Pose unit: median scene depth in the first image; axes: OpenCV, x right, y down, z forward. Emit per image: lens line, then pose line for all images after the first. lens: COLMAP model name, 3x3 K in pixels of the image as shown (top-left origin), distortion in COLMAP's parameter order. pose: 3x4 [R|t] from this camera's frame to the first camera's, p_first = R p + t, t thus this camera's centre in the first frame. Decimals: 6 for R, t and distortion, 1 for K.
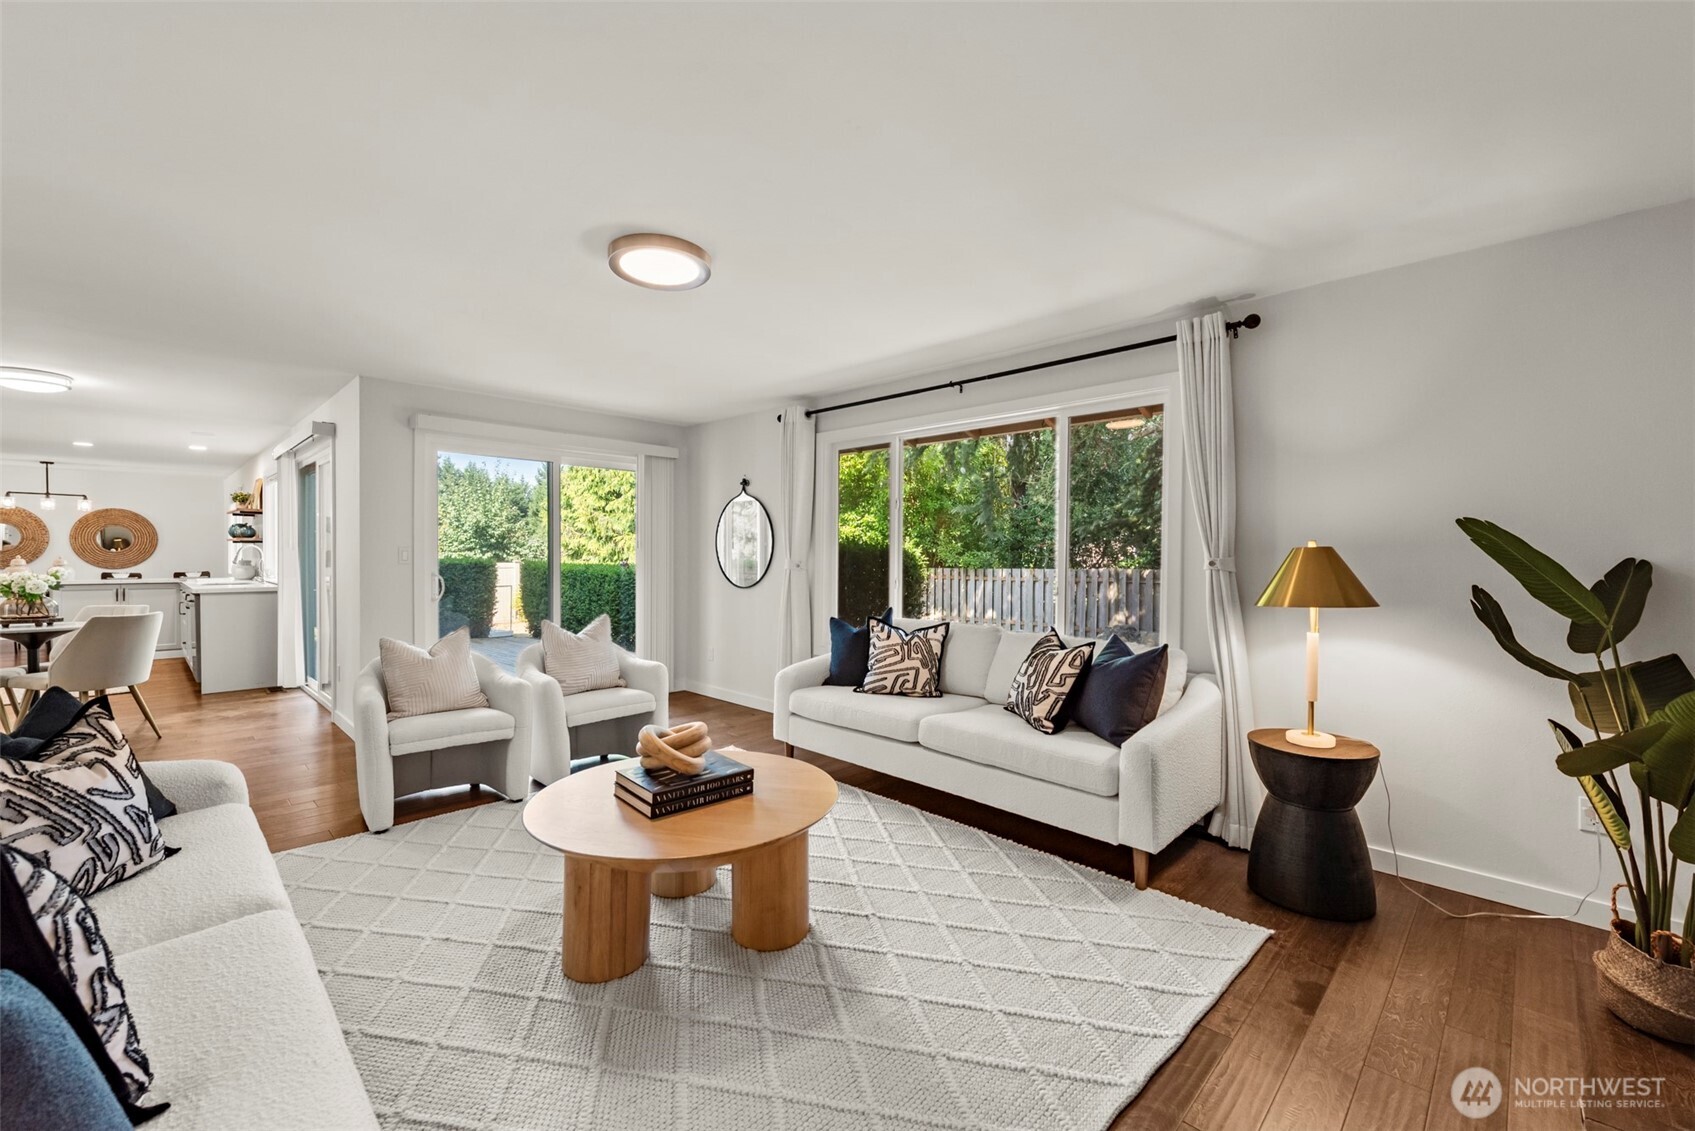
lens RADIAL K [[670.7, 0, 832.5], [0, 670.7, 560.0], [0, 0, 1]] dist [0.004937, -0.001586]
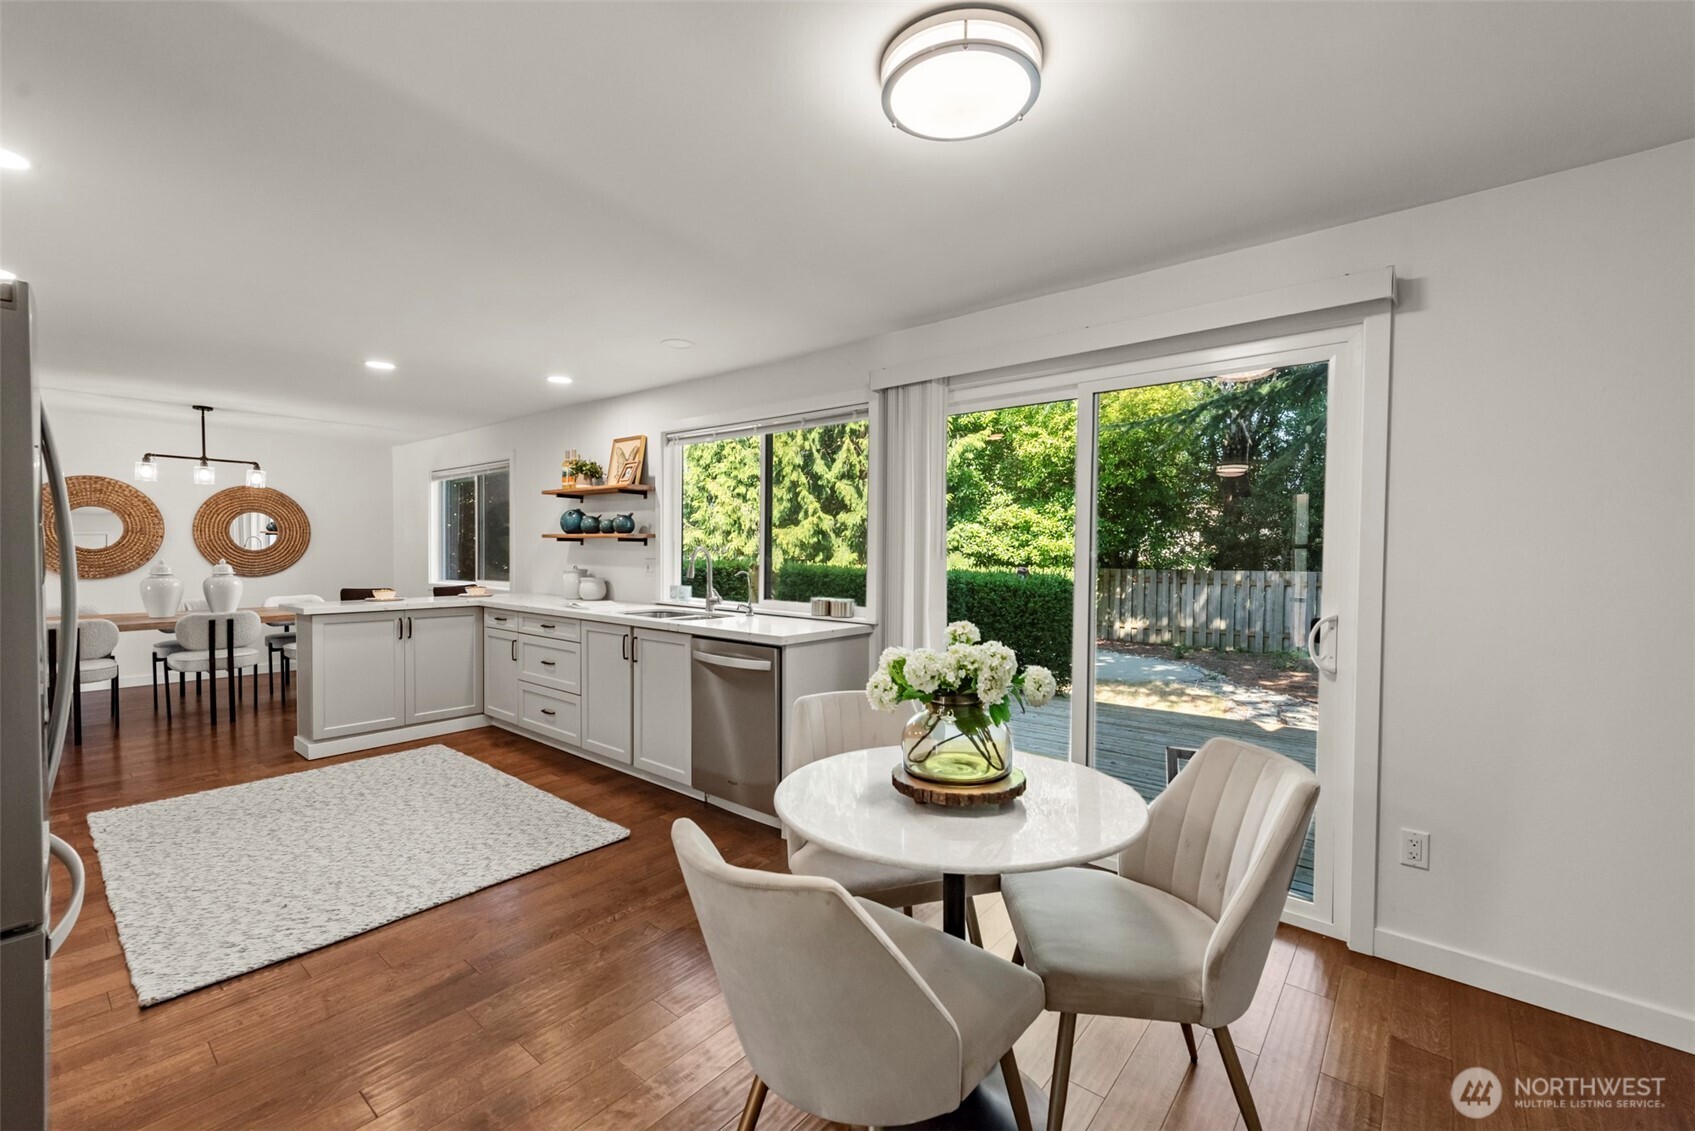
lens RADIAL K [[709.3, 0, 845.6], [0, 709.3, 568.8], [0, 0, 1]] dist [0.013223, -0.000682]
pose [[0.997318, 0.001376, 0.073178, -0.632145], [-0.002795, 0.999810, 0.019293, -0.012132], [-0.073138, -0.019445, 0.997132, 0.303657]]
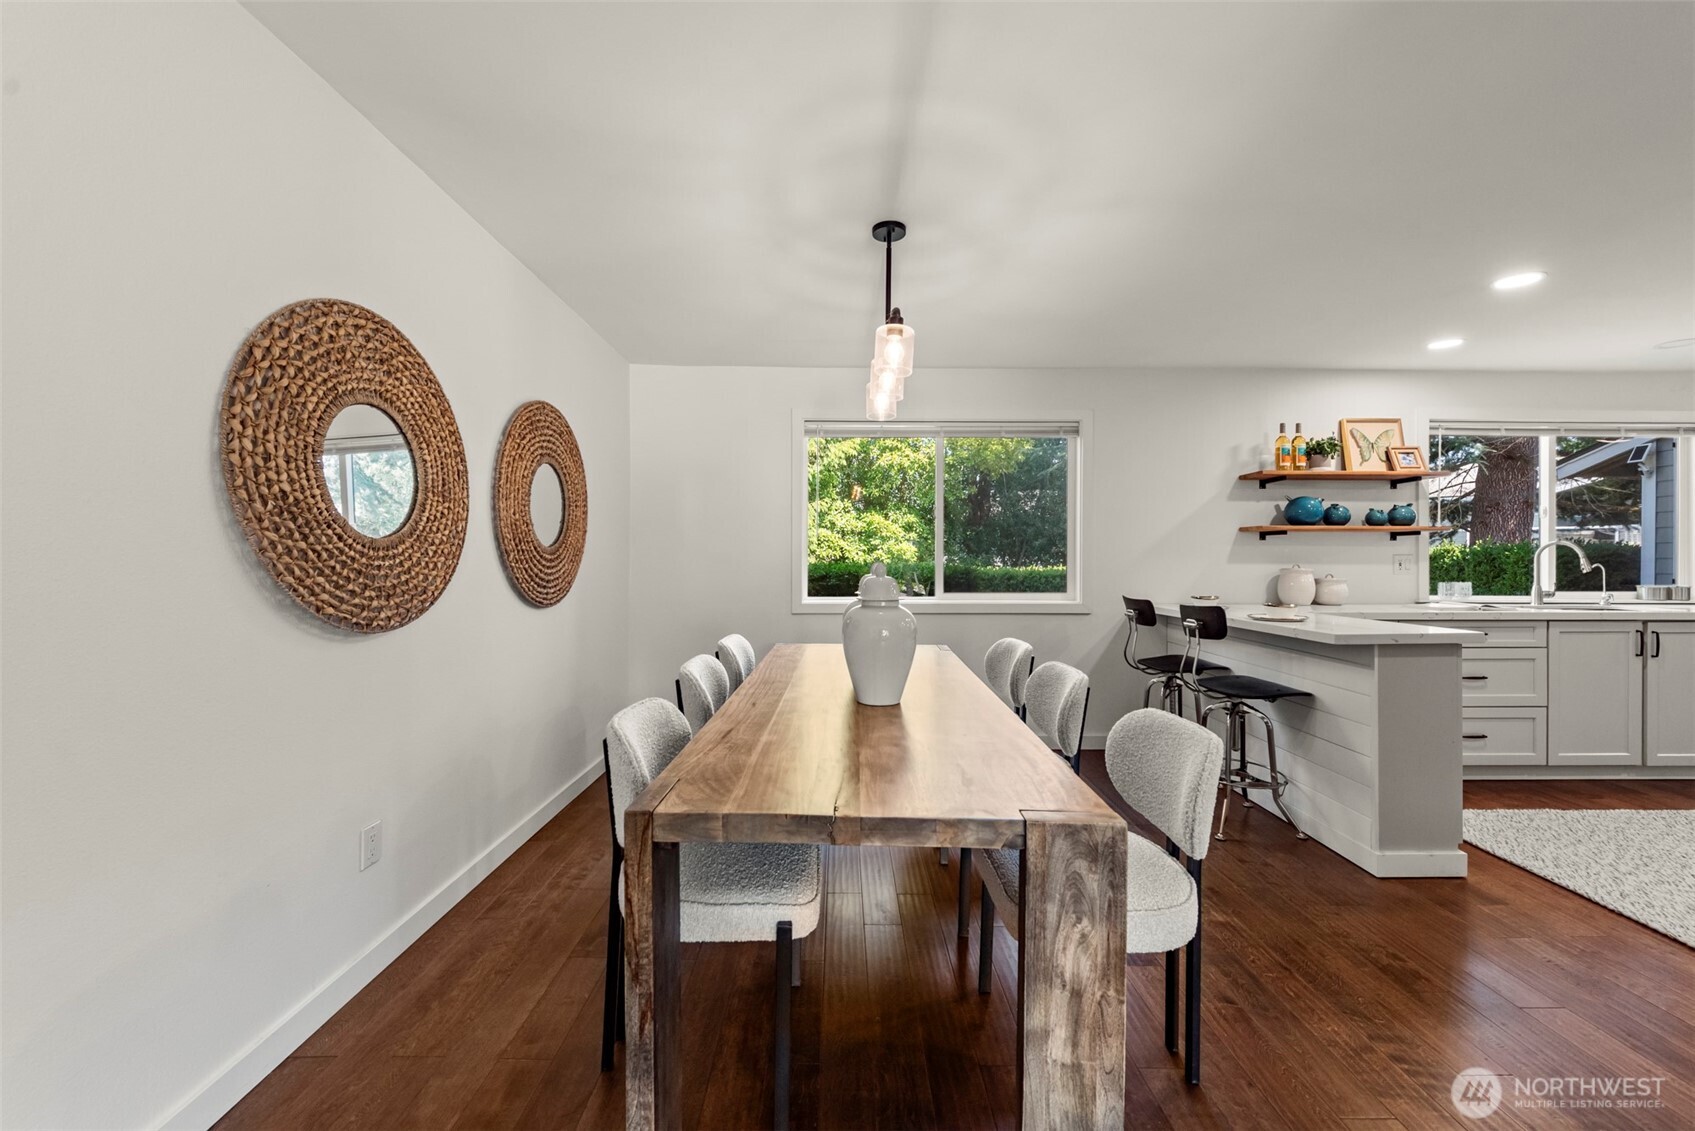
lens RADIAL K [[670.7, 0, 841.7], [0, 670.7, 564.0], [0, 0, 1]] dist [0.004937, -0.001586]
pose [[0.711690, -0.009849, 0.702425, -1.389013], [0.008855, 0.999948, 0.005049, -0.007859], [-0.702438, 0.002627, 0.711740, 0.823447]]
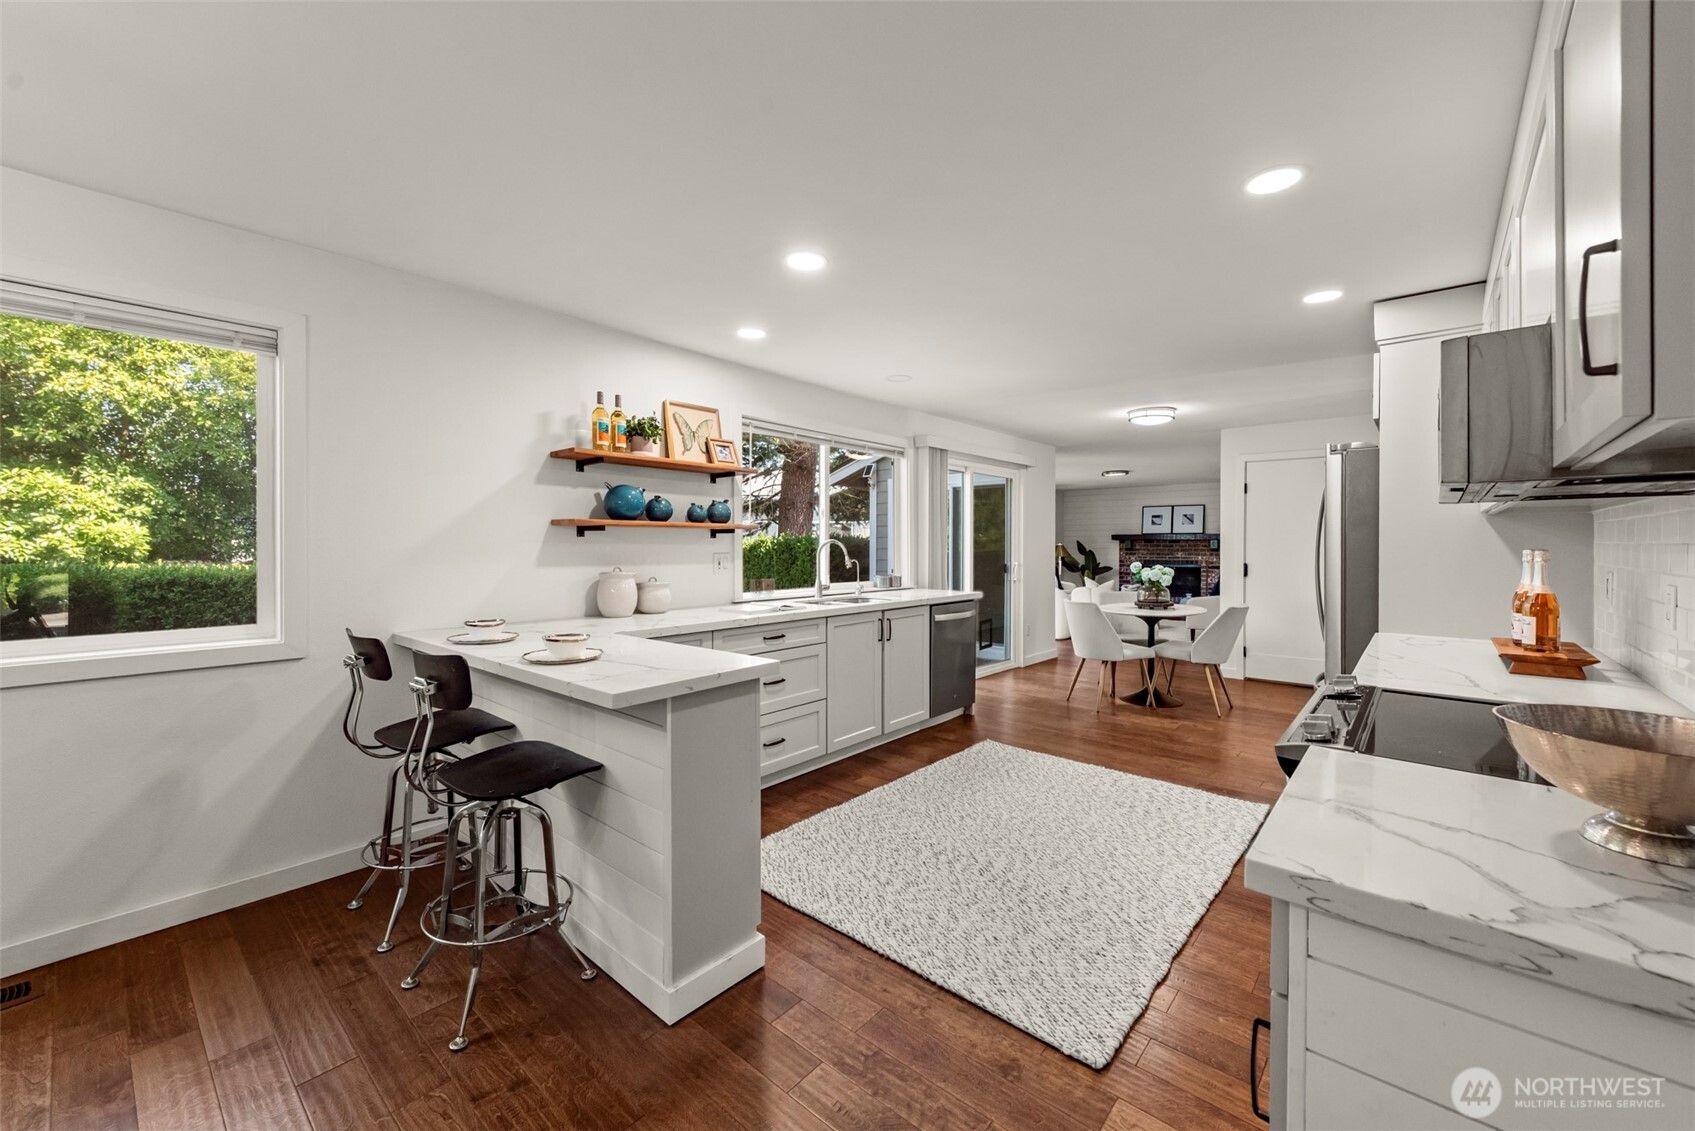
lens RADIAL K [[670.7, 0, 848.2], [0, 670.7, 550.4], [0, 0, 1]] dist [0.004937, -0.001586]
pose [[-0.060593, -0.017420, 0.998011, -1.221676], [0.005461, 0.999827, 0.017784, -0.018243], [-0.998148, 0.006528, -0.060487, 0.825125]]
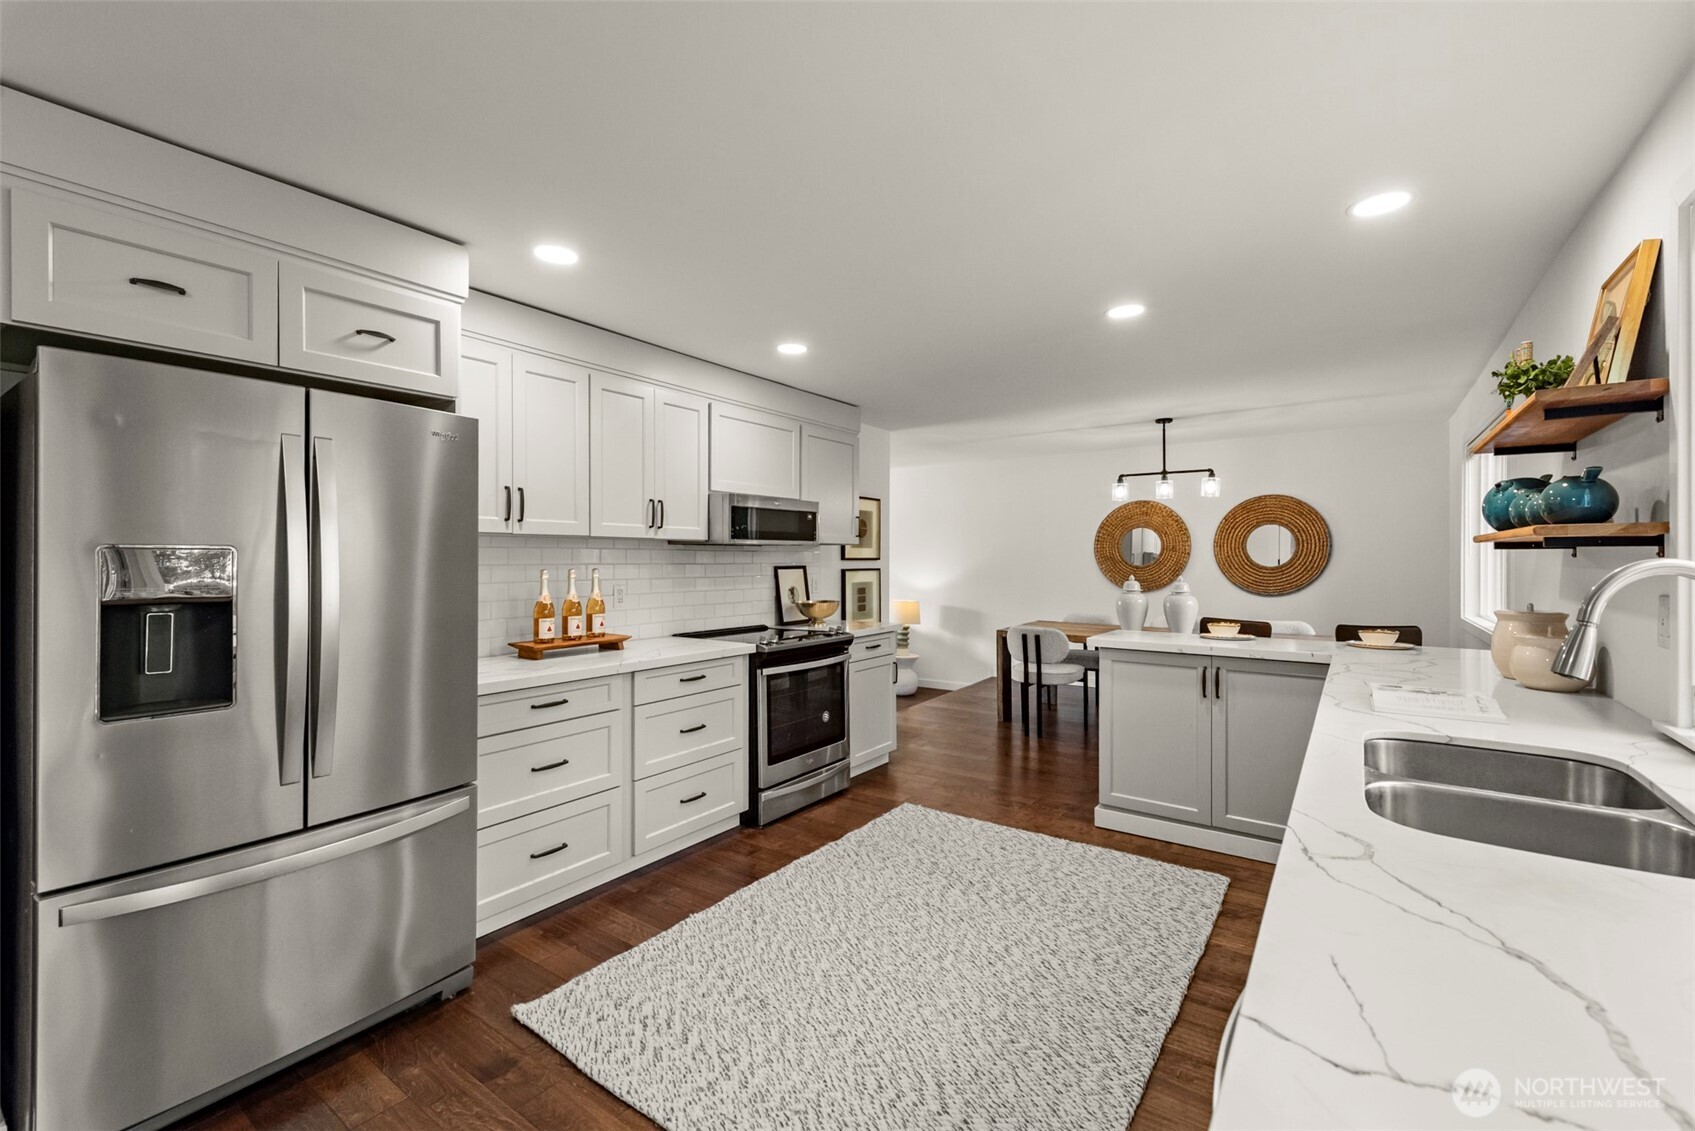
lens RADIAL K [[709.3, 0, 850.5], [0, 709.3, 556.8], [0, 0, 1]] dist [0.013223, -0.000682]
pose [[0.145524, -0.009007, -0.989314, -0.587299], [-0.006775, 0.999926, -0.010101, -0.015731], [0.989331, 0.008172, 0.145453, 0.637405]]
